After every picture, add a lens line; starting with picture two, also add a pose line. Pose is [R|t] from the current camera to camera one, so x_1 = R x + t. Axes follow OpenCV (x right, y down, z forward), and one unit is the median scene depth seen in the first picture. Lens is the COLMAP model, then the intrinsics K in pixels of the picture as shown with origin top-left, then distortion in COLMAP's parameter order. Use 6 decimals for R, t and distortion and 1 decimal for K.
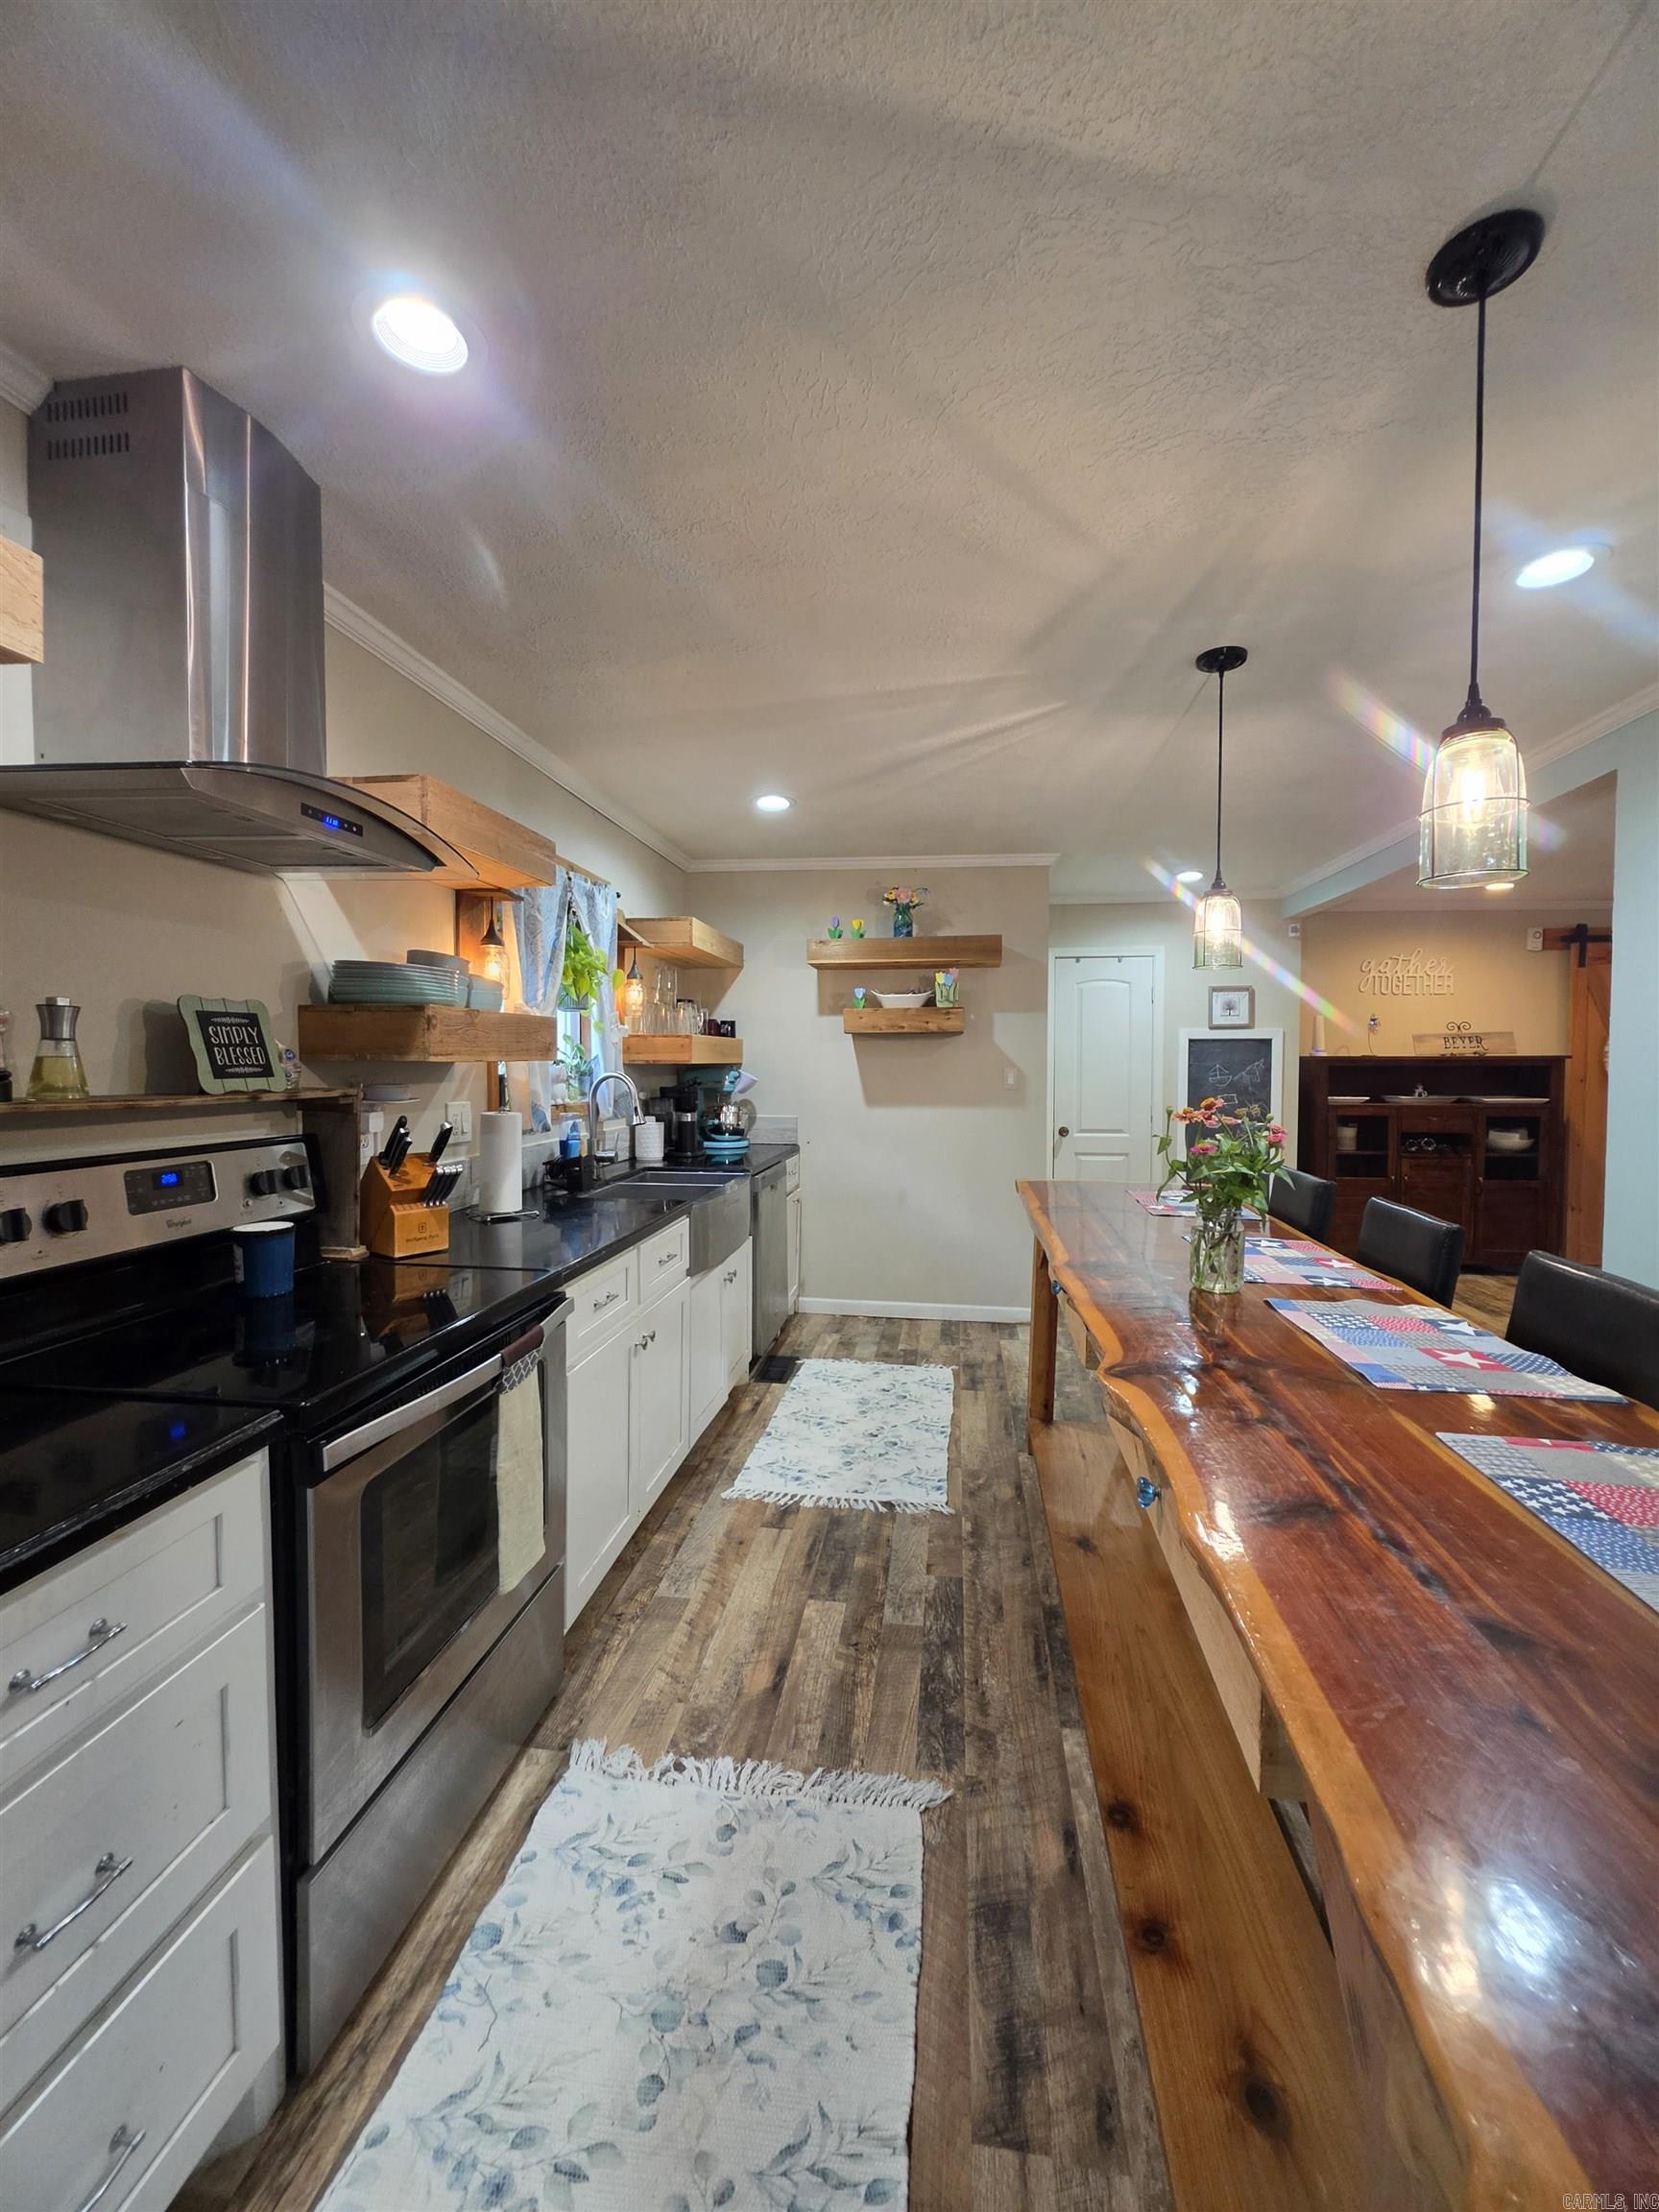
lens RADIAL K [[883.0, 0, 840.7], [0, 883.0, 1095.4], [0, 0, 1]] dist [-0.003628, 0.000757]
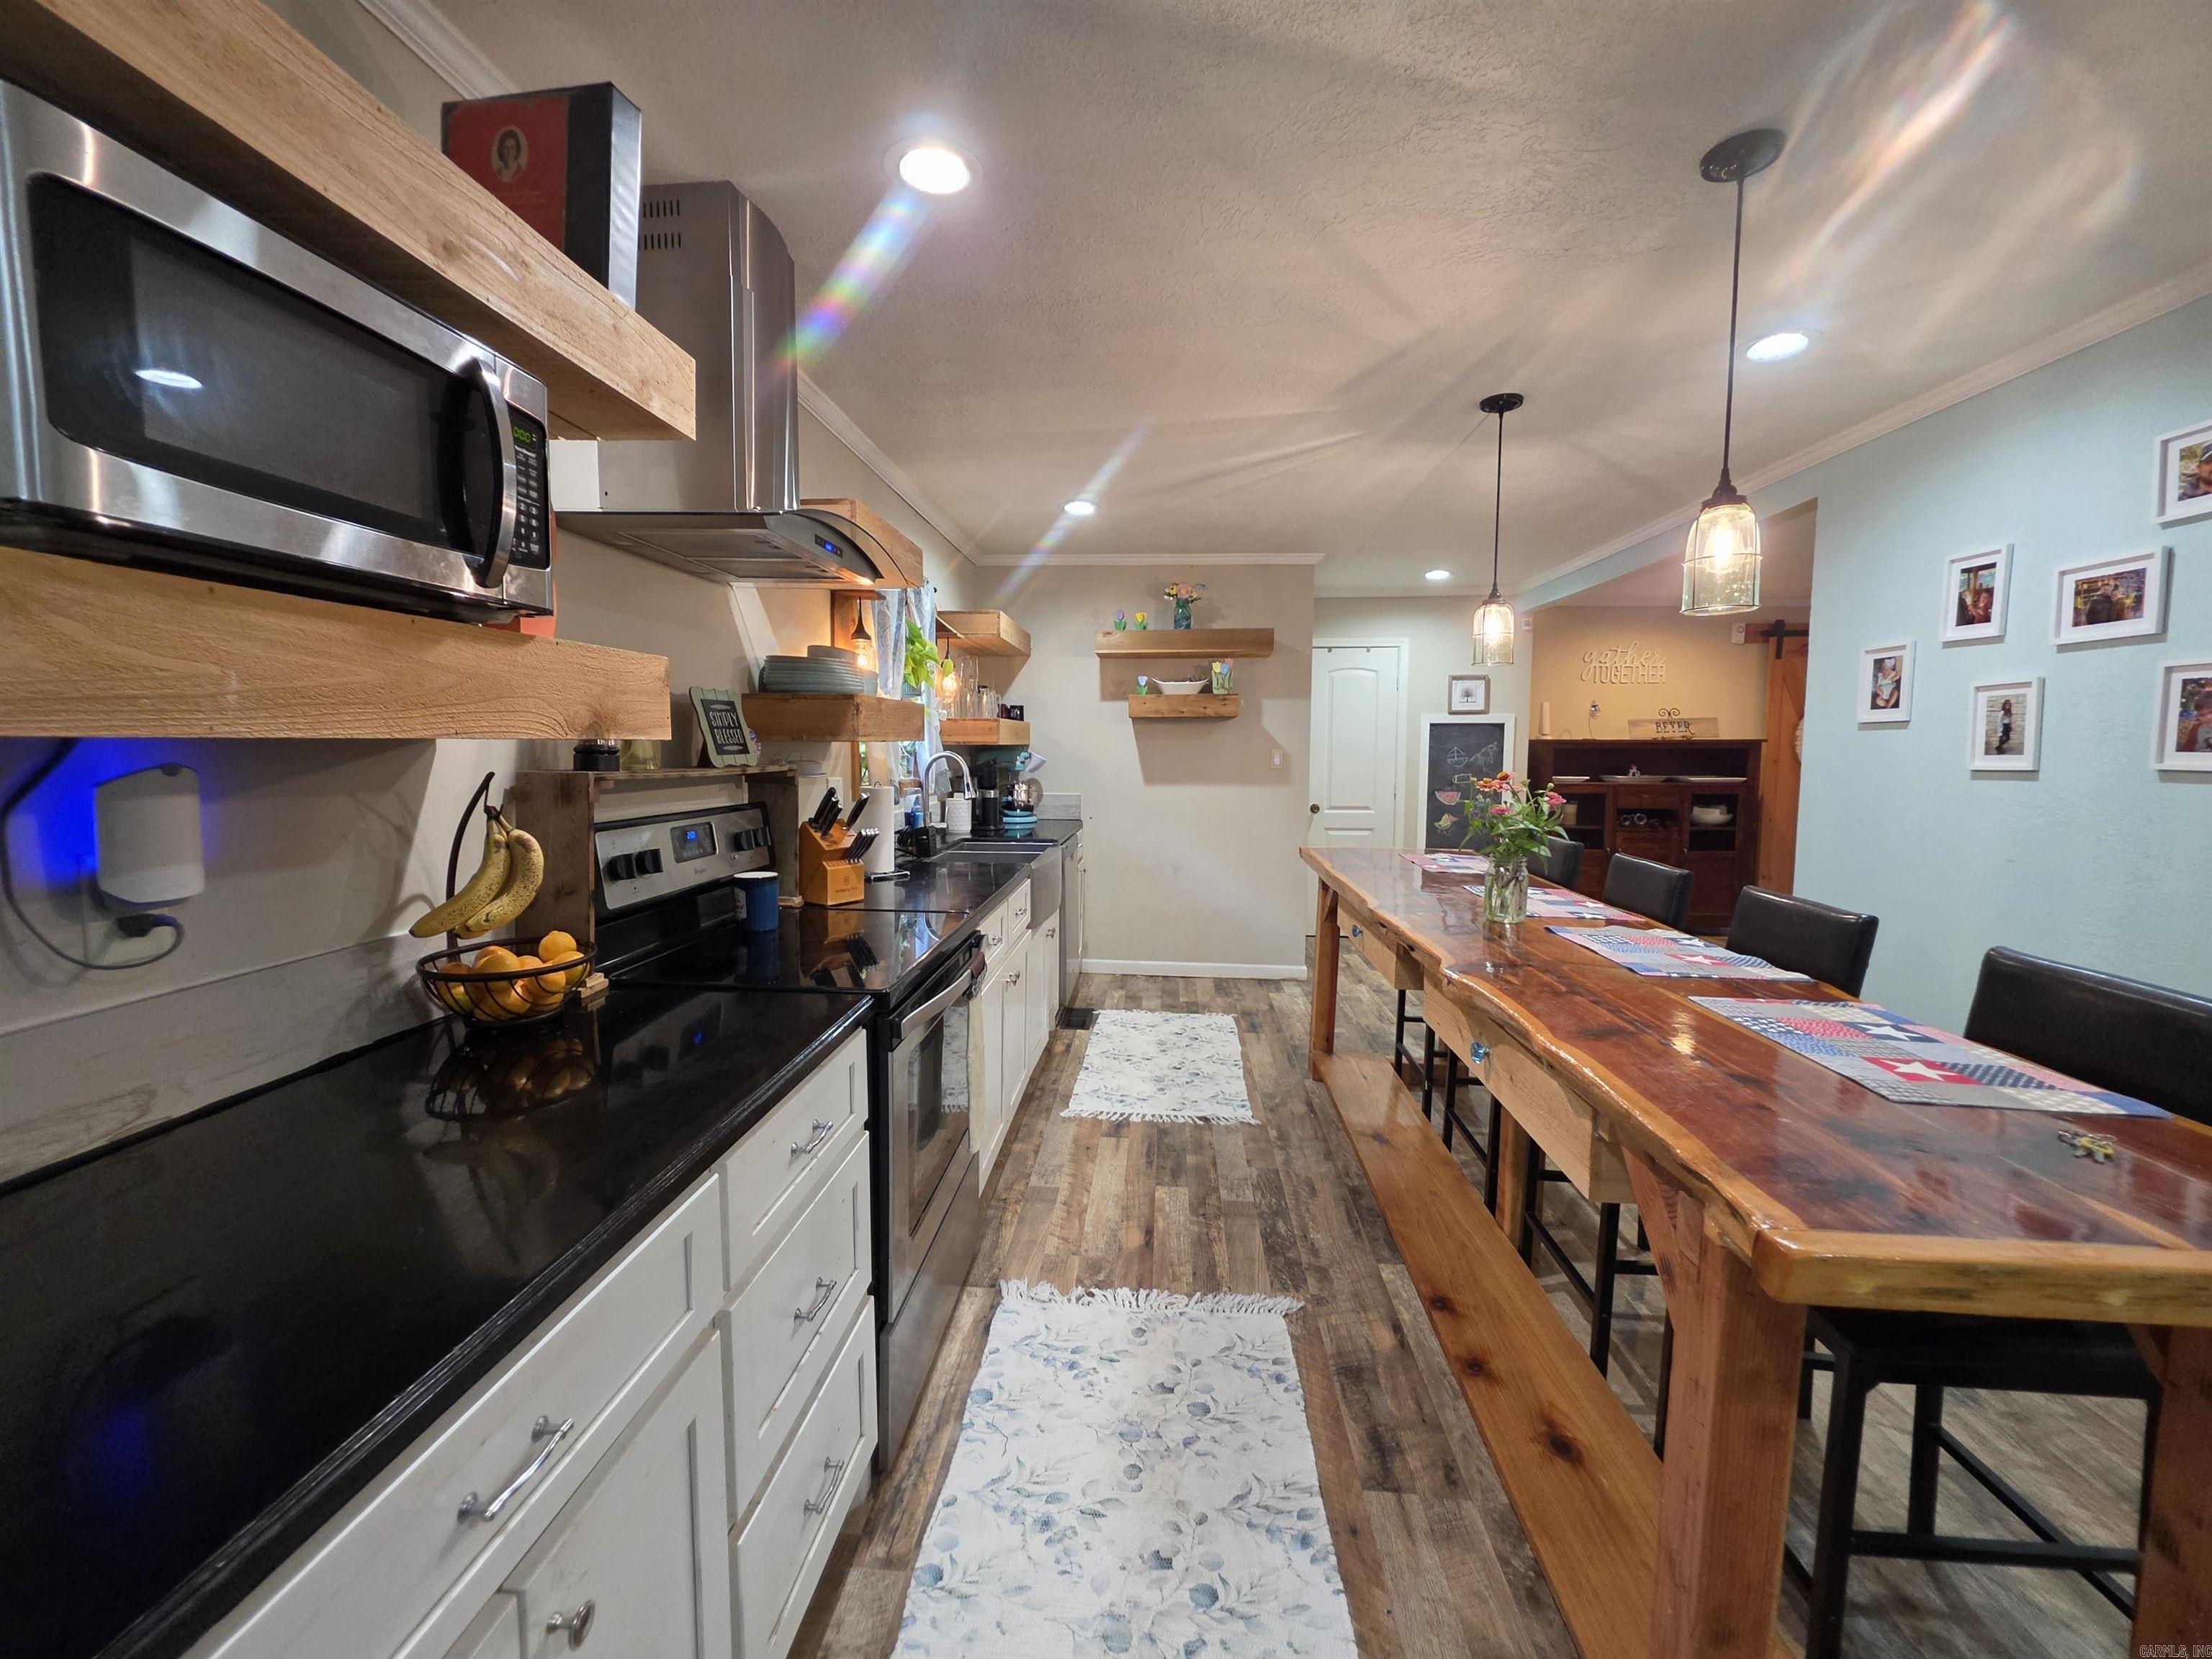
lens RADIAL K [[883.0, 0, 1095.9], [0, 883.0, 816.5], [0, 0, 1]] dist [-0.003628, 0.000757]
pose [[0.998880, -0.002230, 0.047255, -0.103381], [0.000196, 0.999075, 0.043000, 0.006069], [-0.047307, -0.042942, 0.997957, -0.110277]]
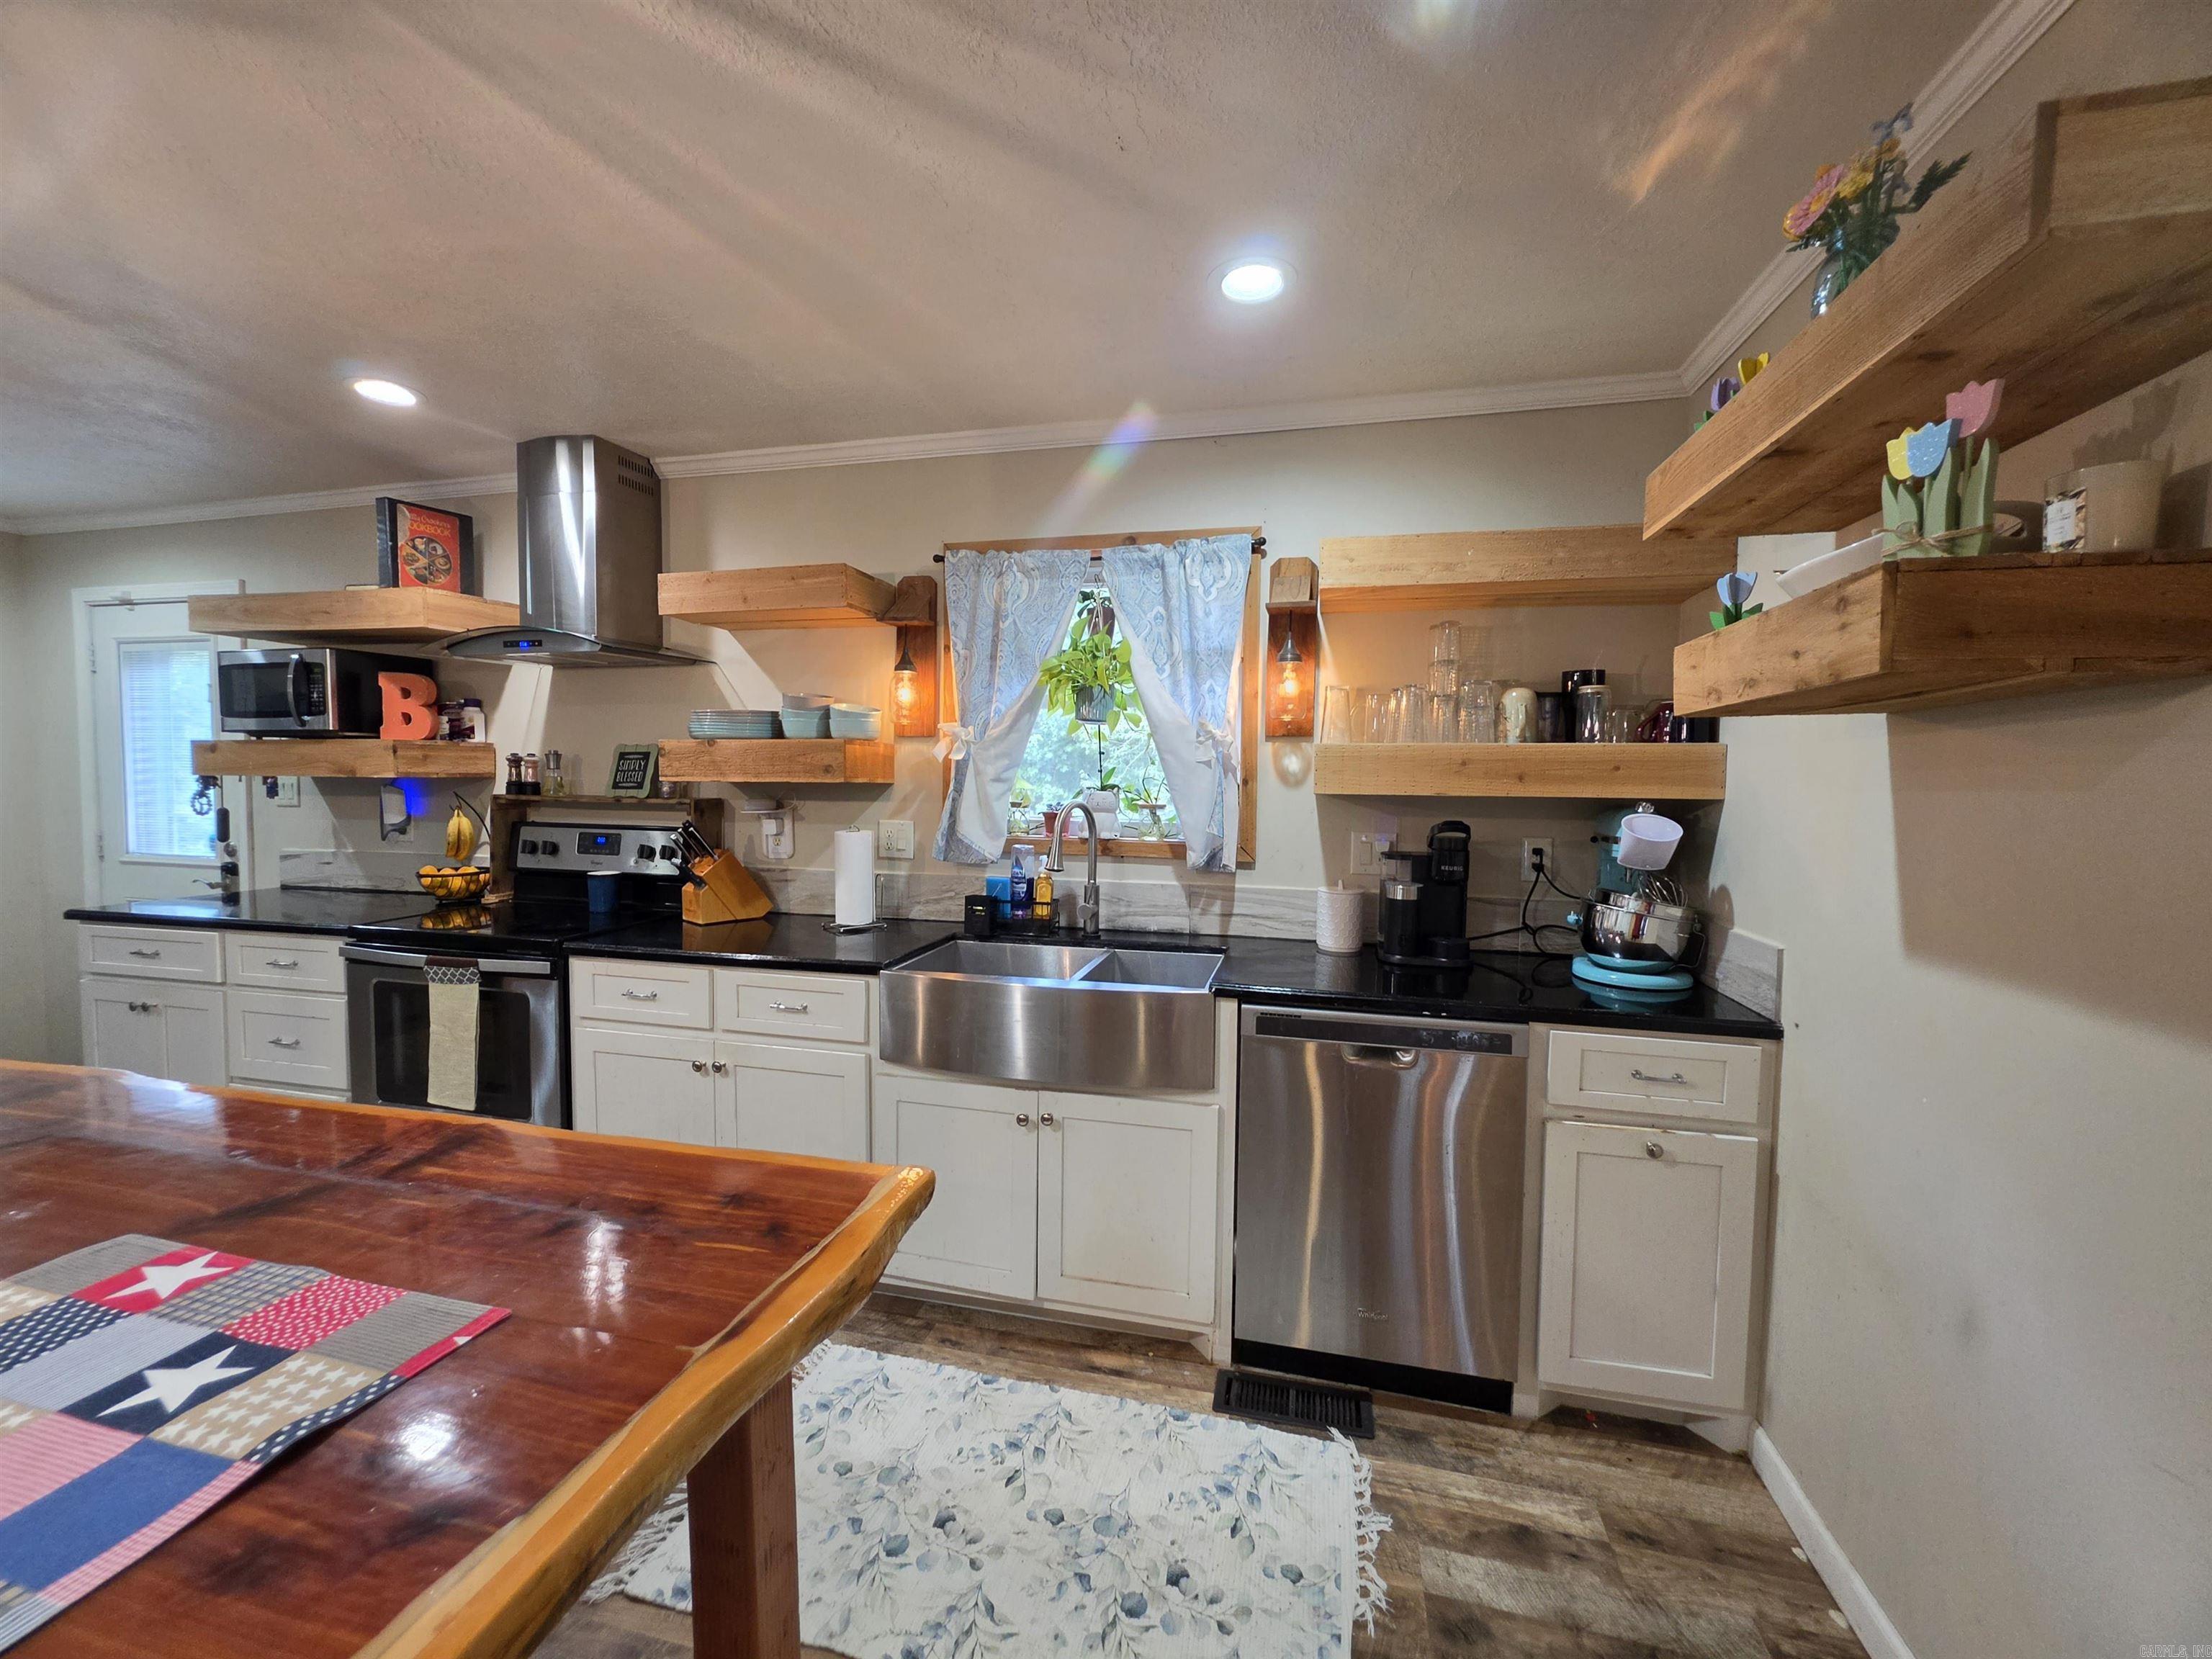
lens RADIAL K [[897.8, 0, 1106.9], [0, 897.8, 818.4], [0, 0, 1]] dist [-0.002325, 0.000025]
pose [[-0.107689, 0.047418, -0.993053, 0.442763], [-0.049638, 0.997360, 0.053007, -0.045967], [0.992945, 0.055001, -0.105050, 0.950680]]
